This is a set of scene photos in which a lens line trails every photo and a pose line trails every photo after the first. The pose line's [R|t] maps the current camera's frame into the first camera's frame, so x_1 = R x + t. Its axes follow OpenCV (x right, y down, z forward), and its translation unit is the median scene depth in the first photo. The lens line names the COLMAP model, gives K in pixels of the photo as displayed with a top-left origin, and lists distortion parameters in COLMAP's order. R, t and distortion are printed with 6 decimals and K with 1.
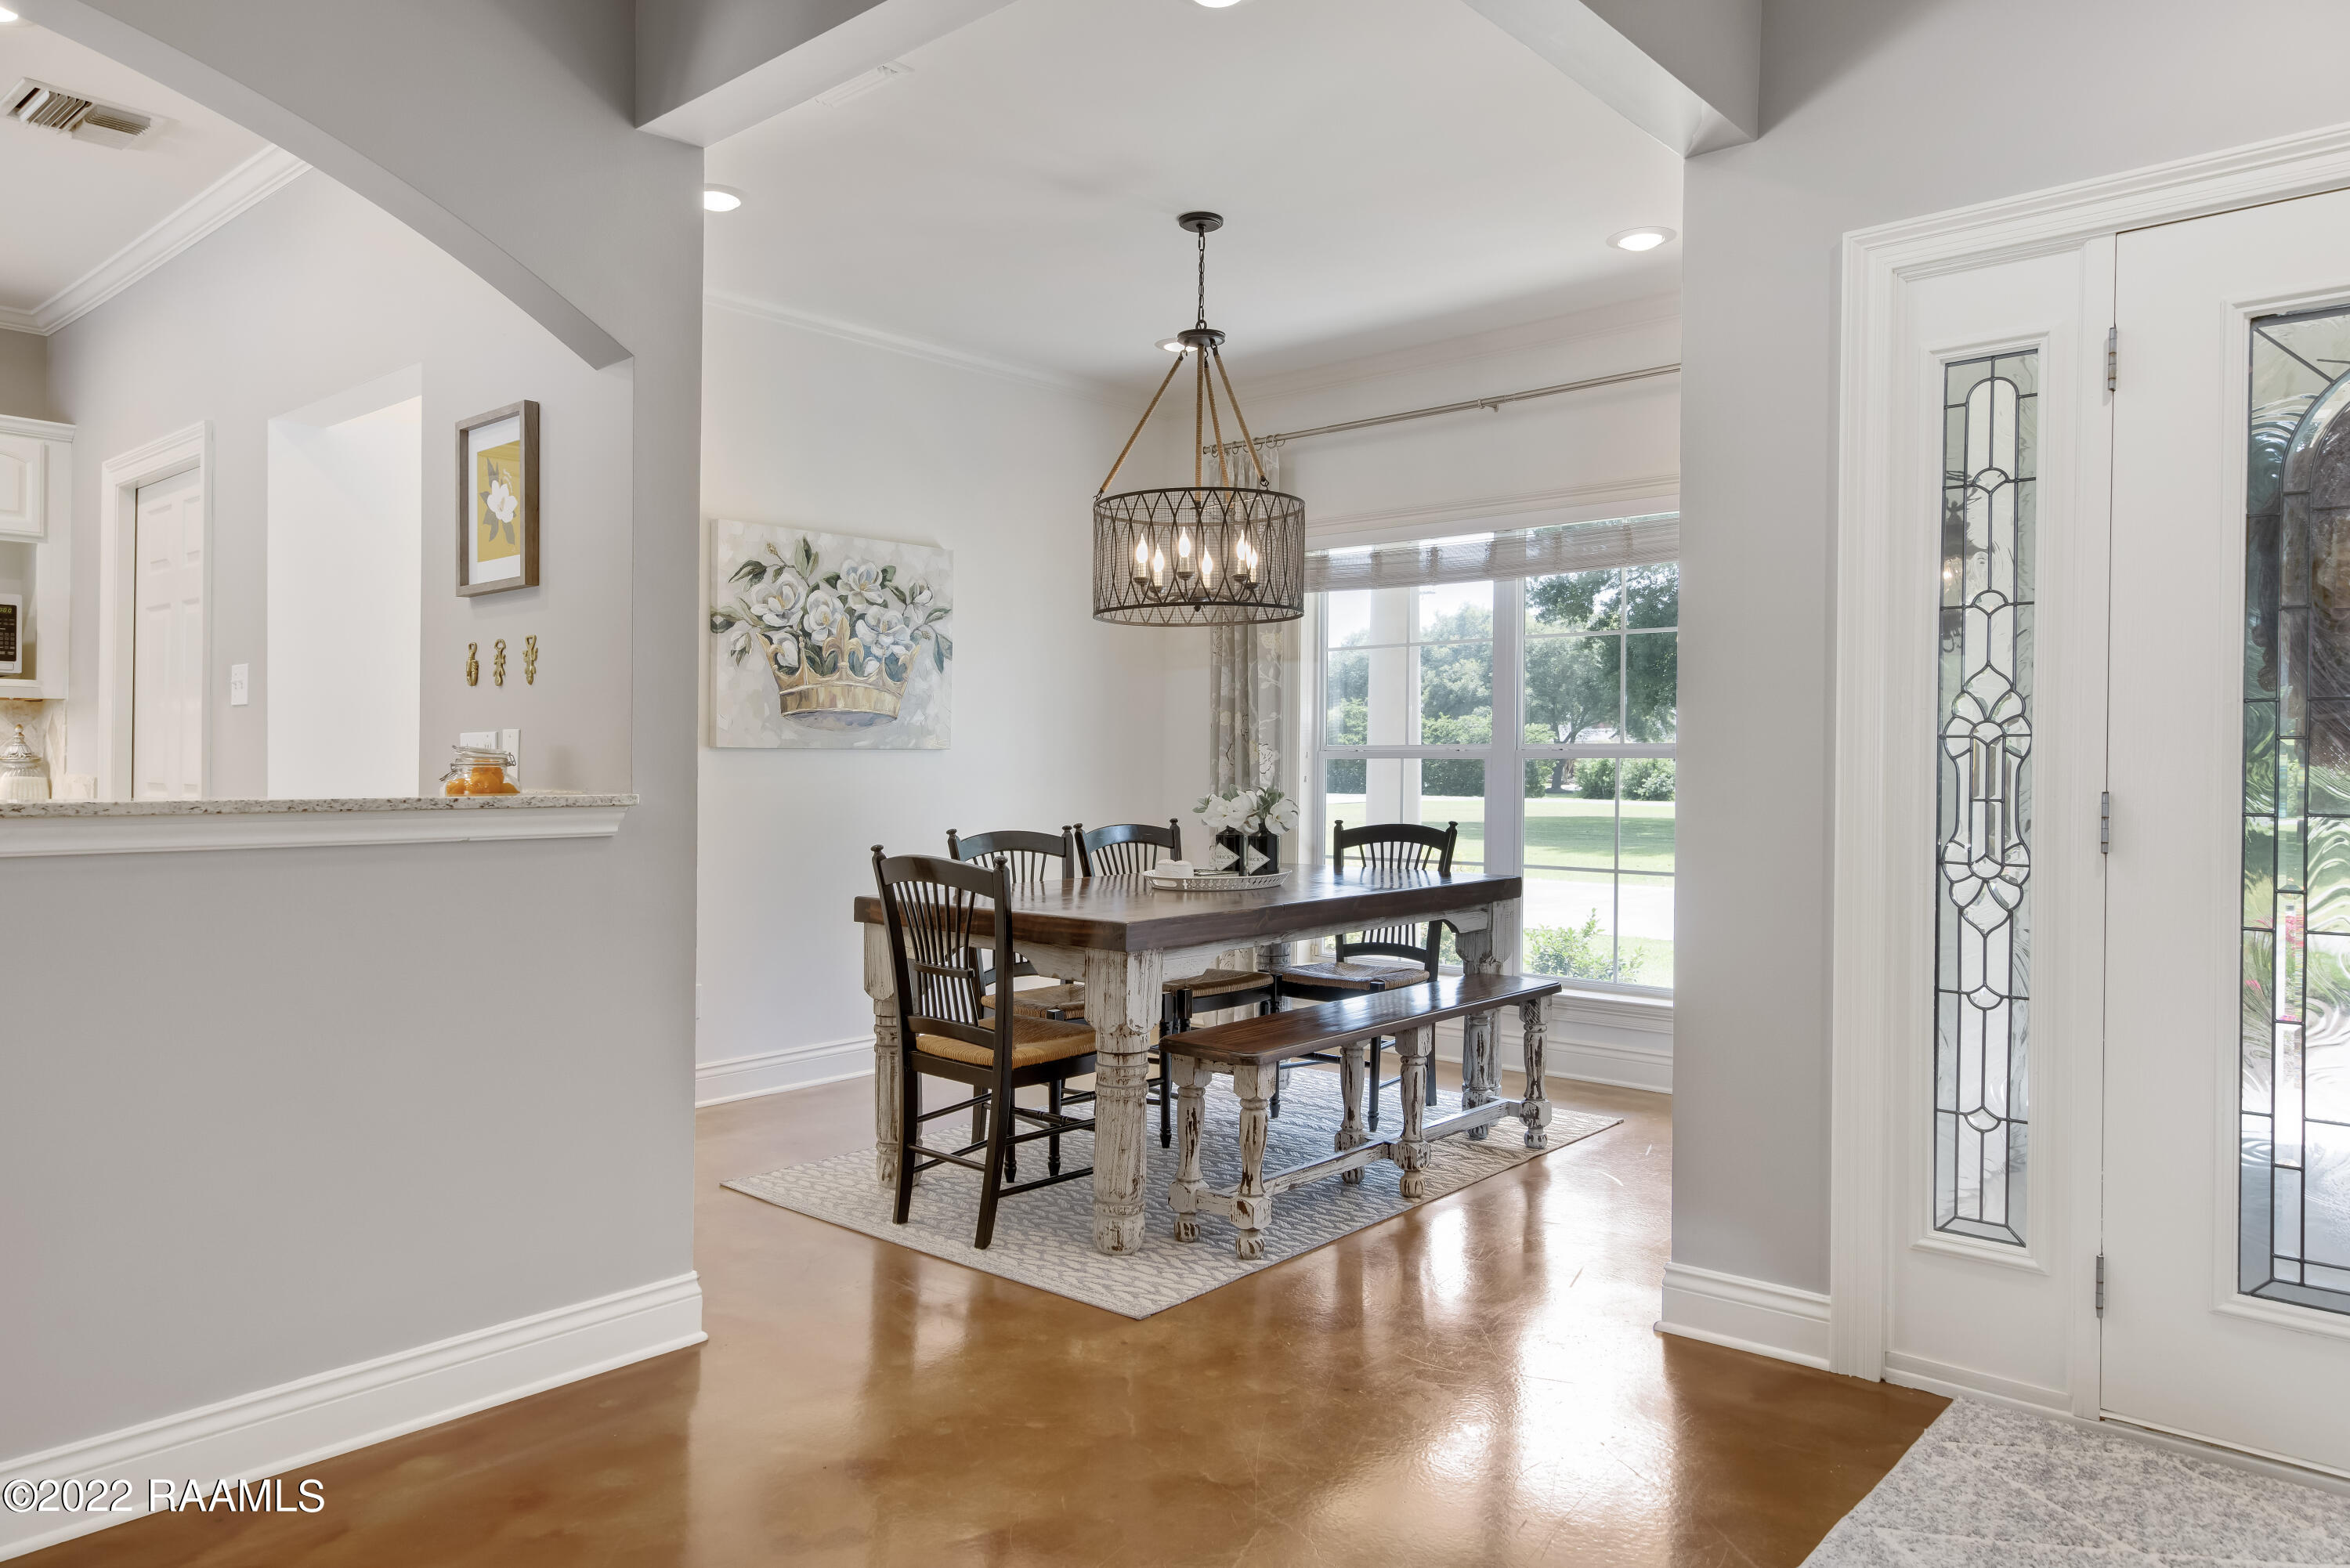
lens RADIAL K [[1539.8, 0, 1182.6], [0, 1539.8, 792.0], [0, 0, 1]] dist [0.022259, -0.004518]
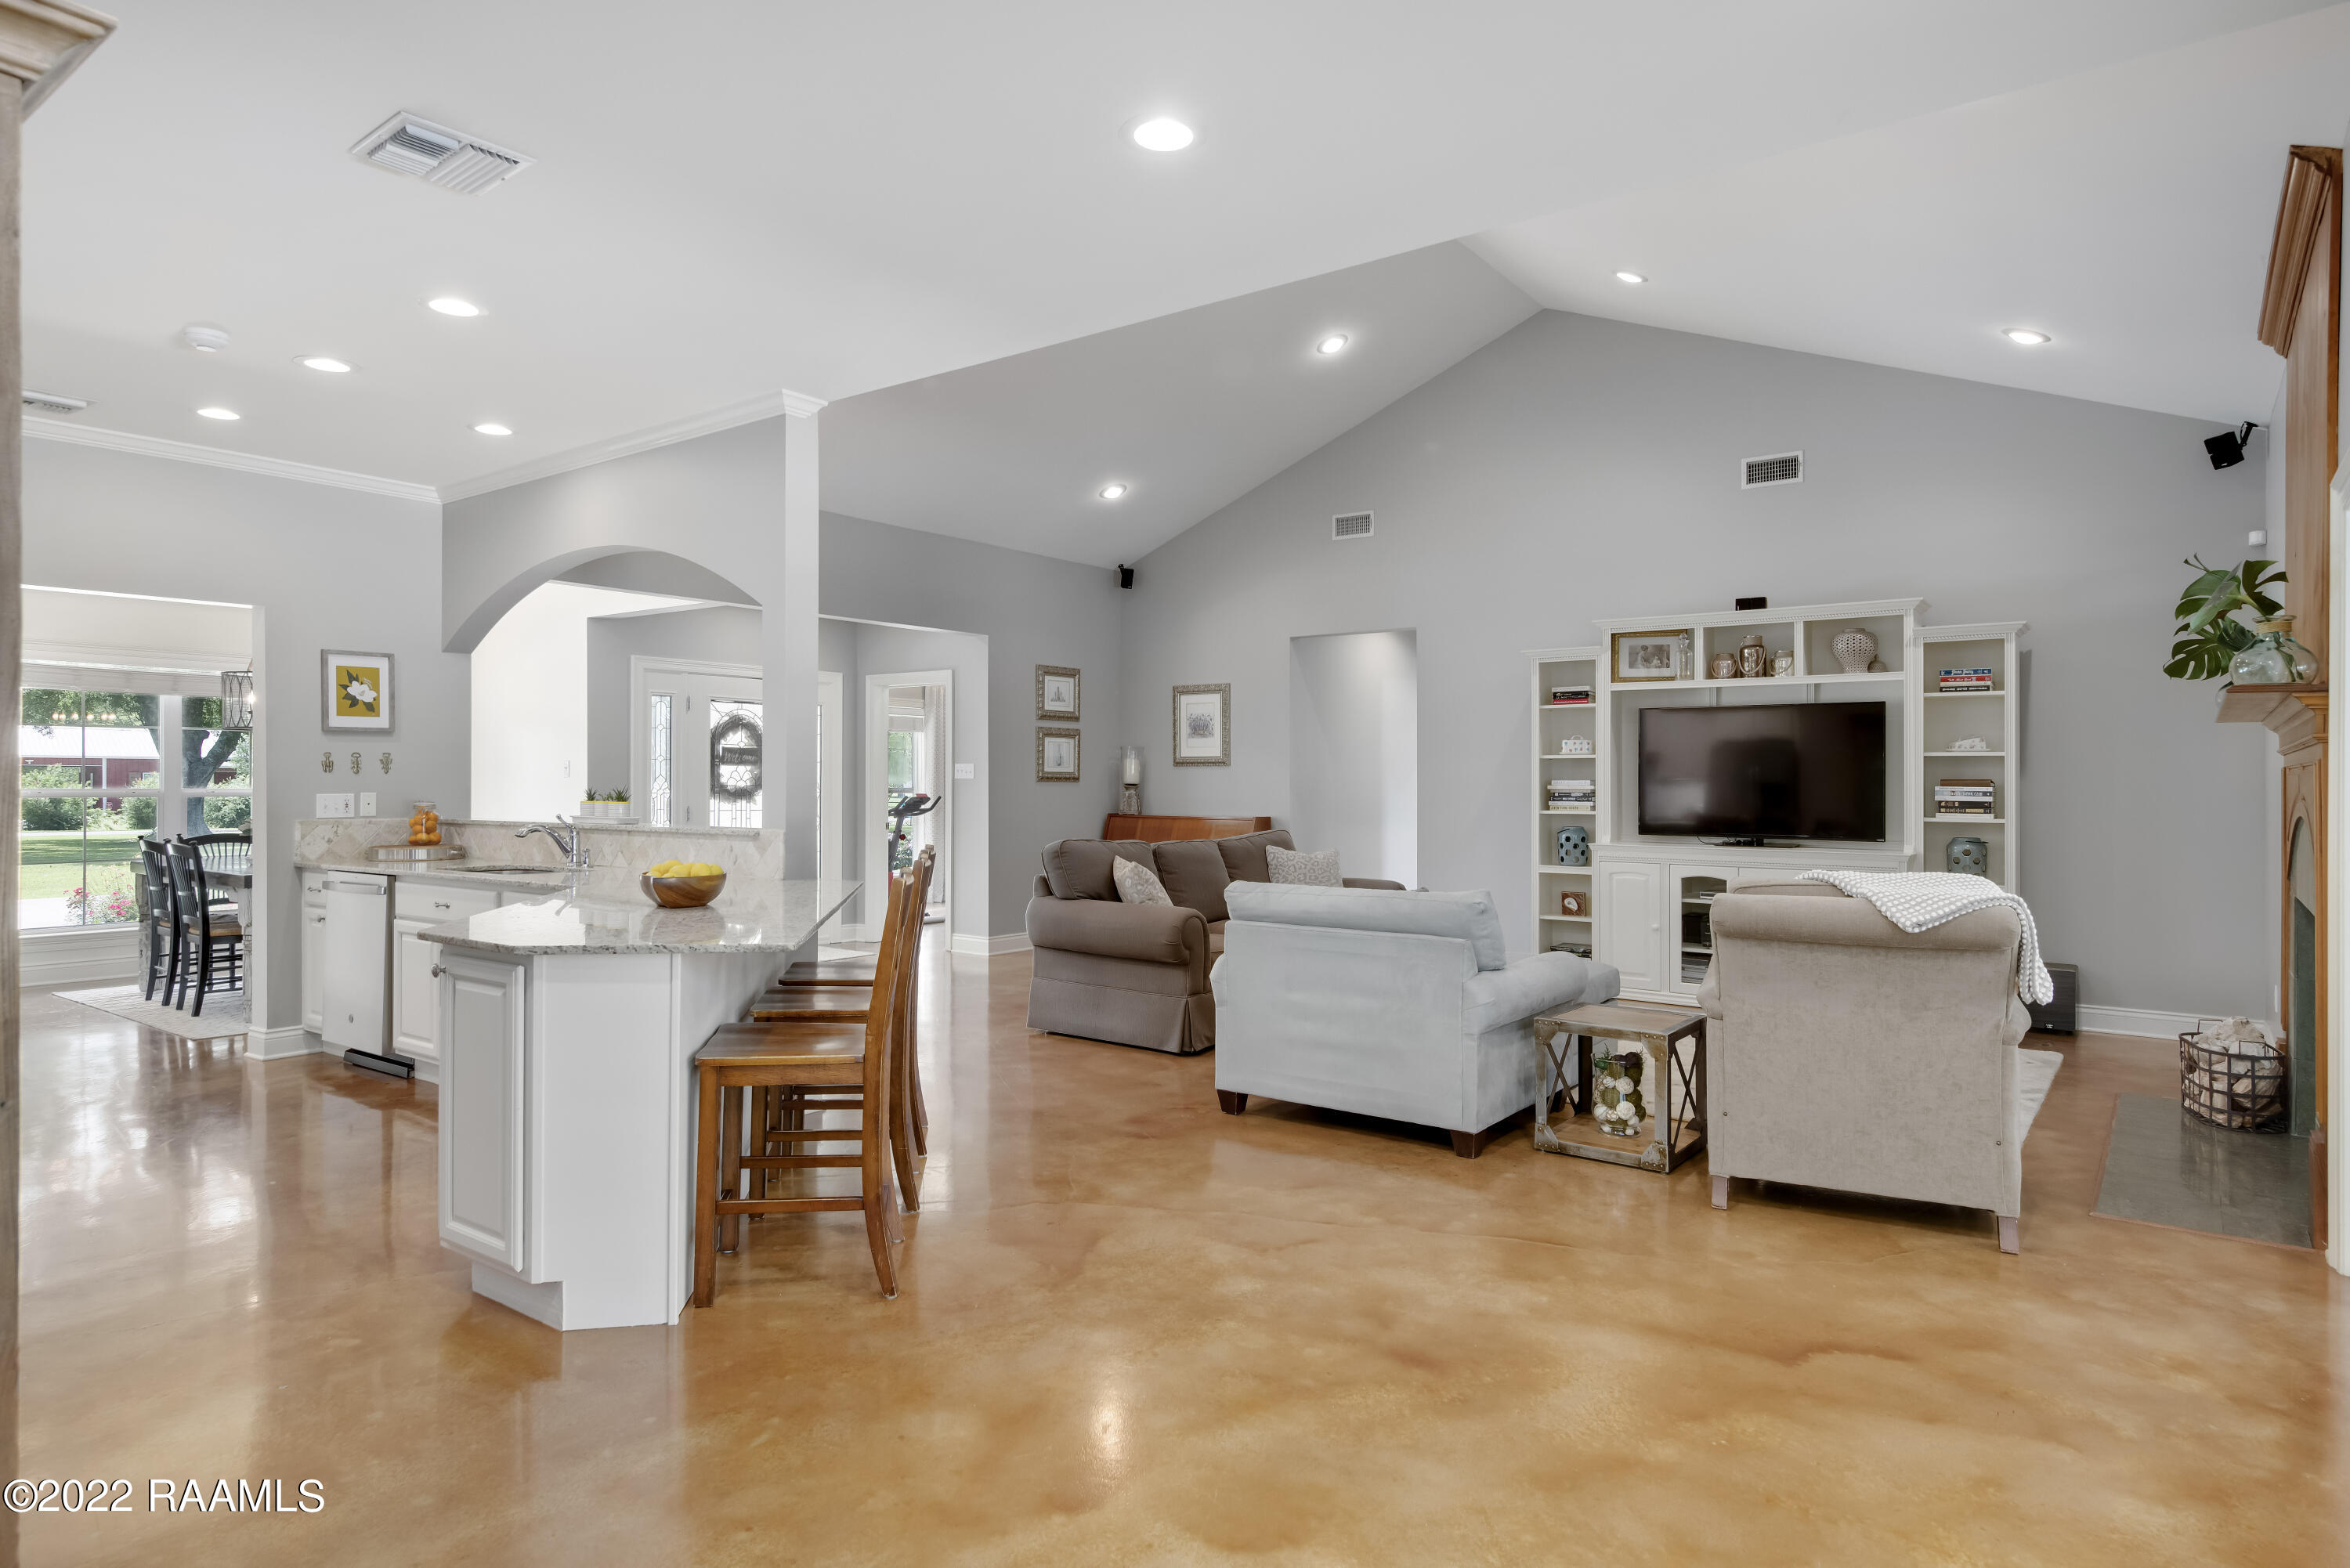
lens RADIAL K [[1309.6, 0, 1178.3], [0, 1309.6, 785.7], [0, 0, 1]] dist [0.018319, -0.003118]
pose [[-0.067648, -0.003397, 0.997703, -1.441695], [0.015846, 0.999864, 0.004478, -0.023953], [-0.997583, 0.016113, -0.067585, -0.036333]]
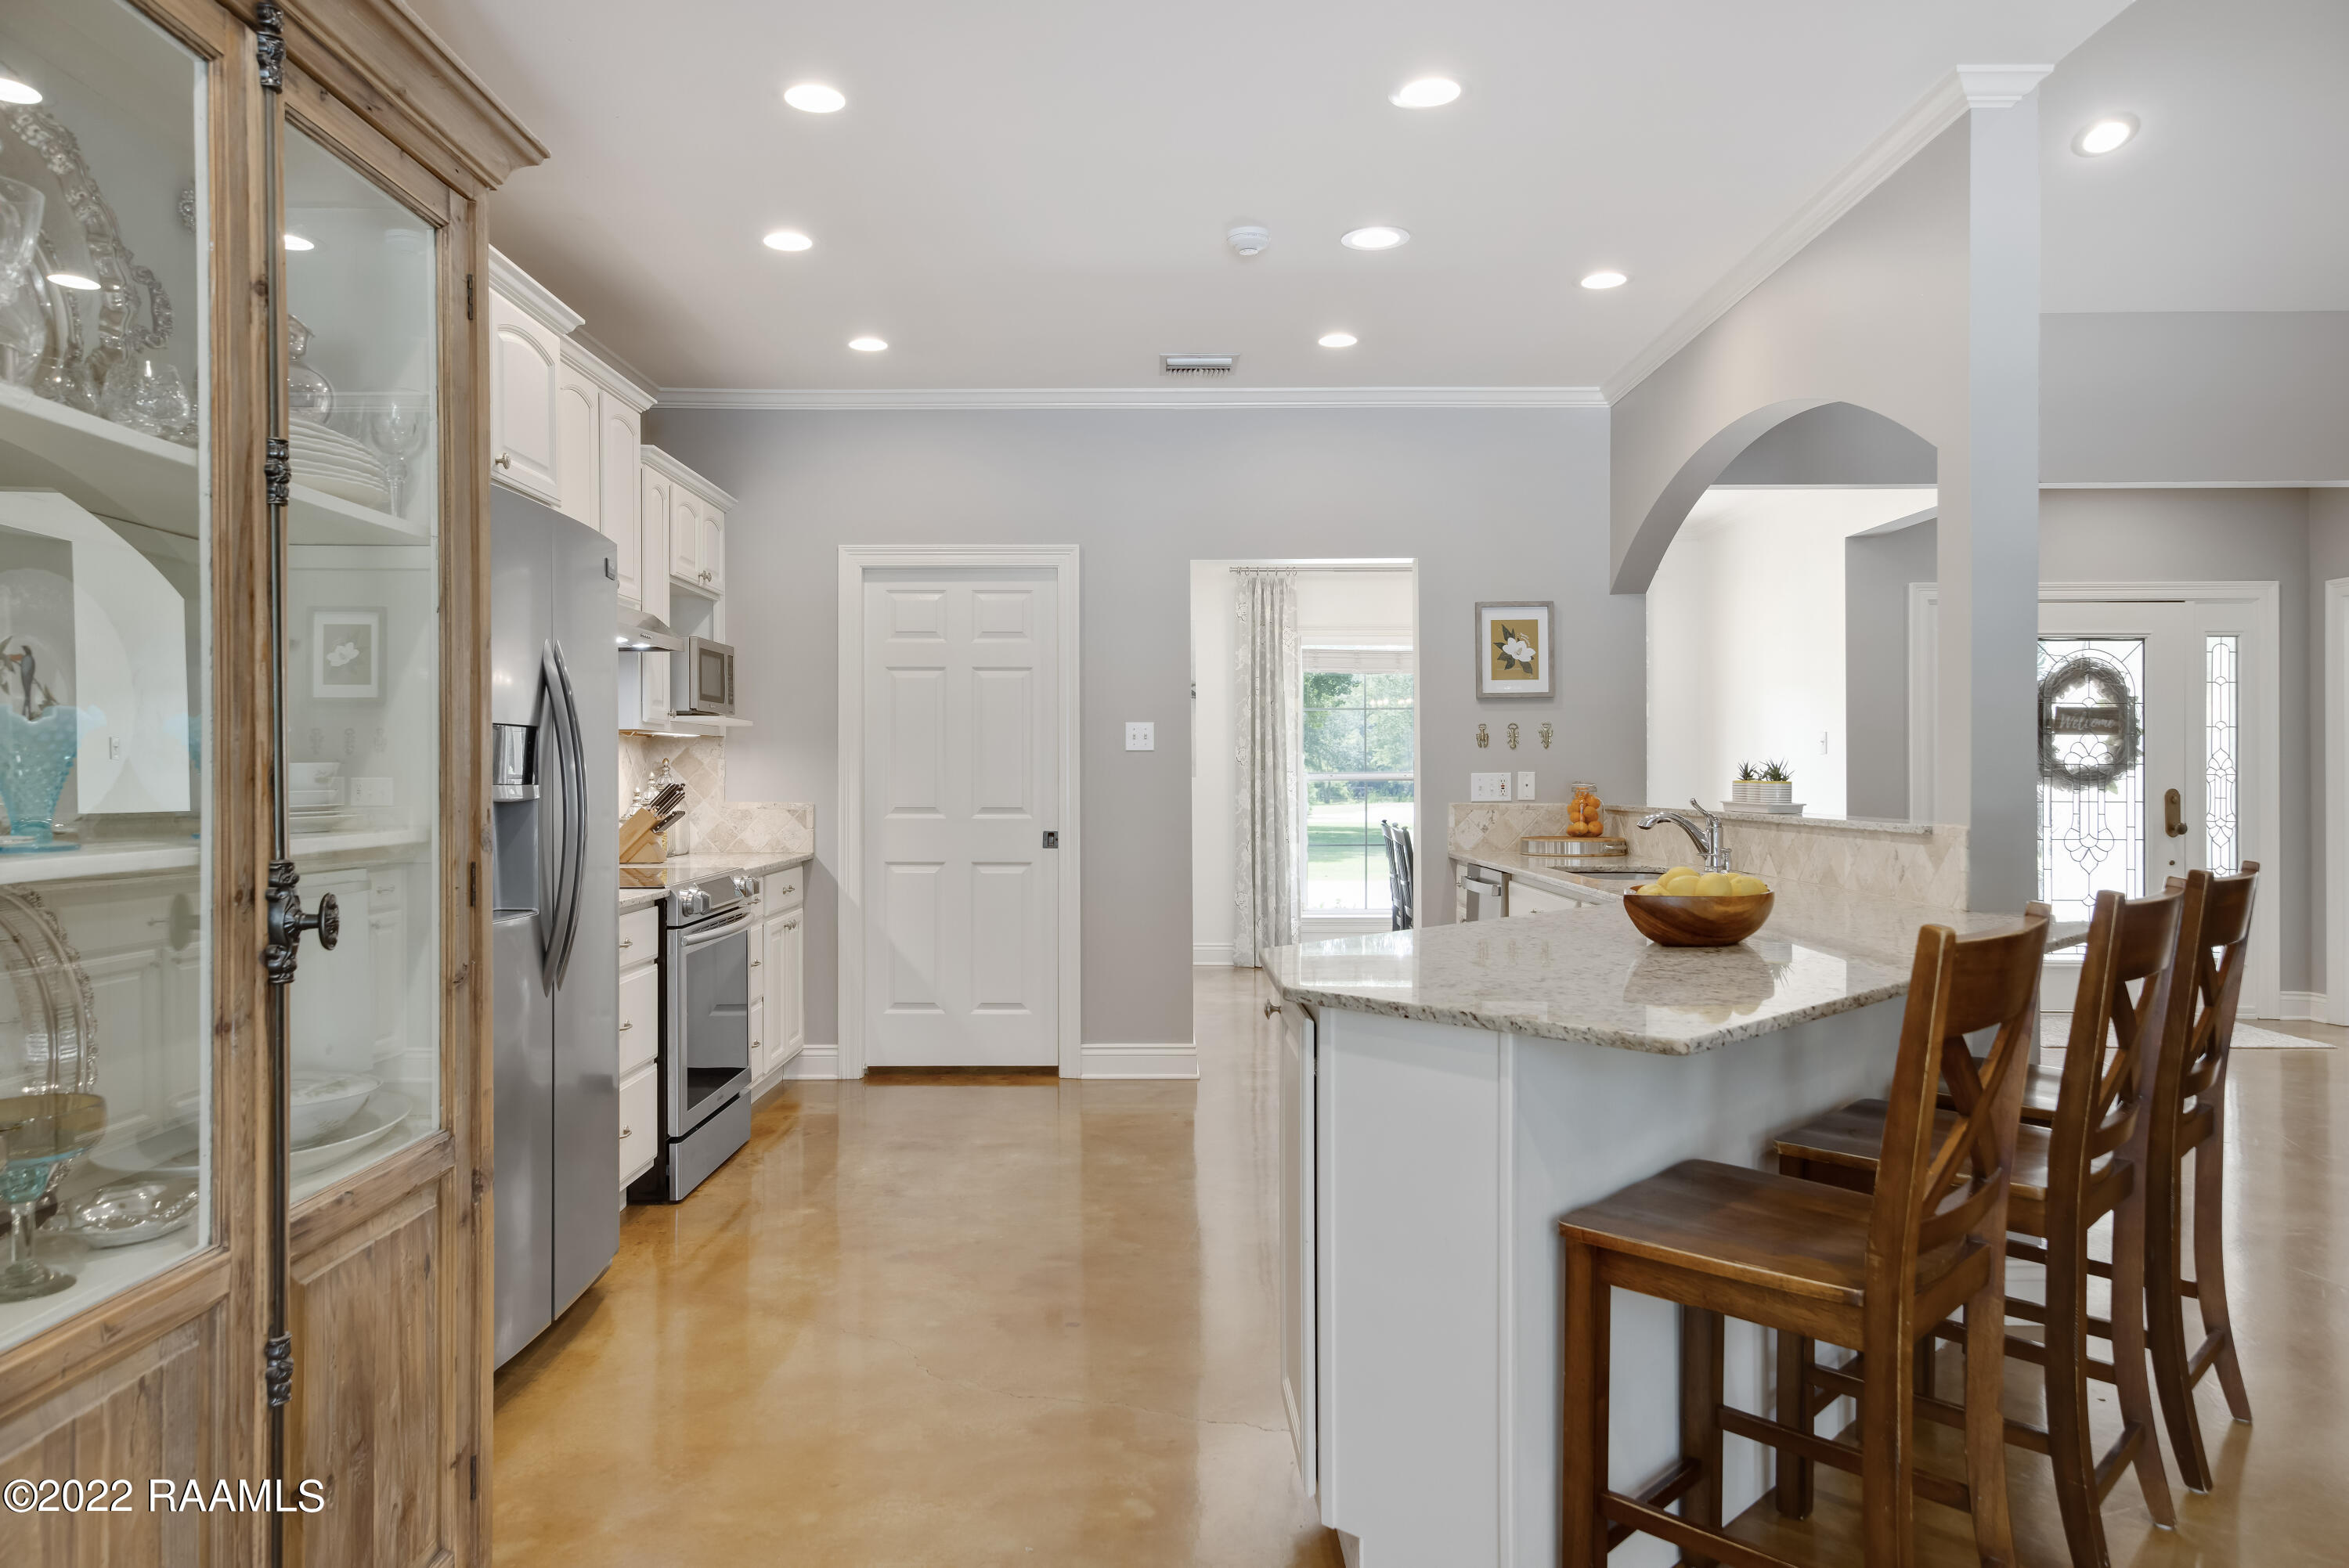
lens RADIAL K [[1564.8, 0, 1179.1], [0, 1564.8, 770.9], [0, 0, 1]] dist [0.018423, -0.002501]
pose [[0.753460, -0.001731, 0.657492, -1.177939], [0.015288, 0.999772, -0.014888, -0.011583], [-0.657316, 0.021269, 0.753314, -0.093592]]
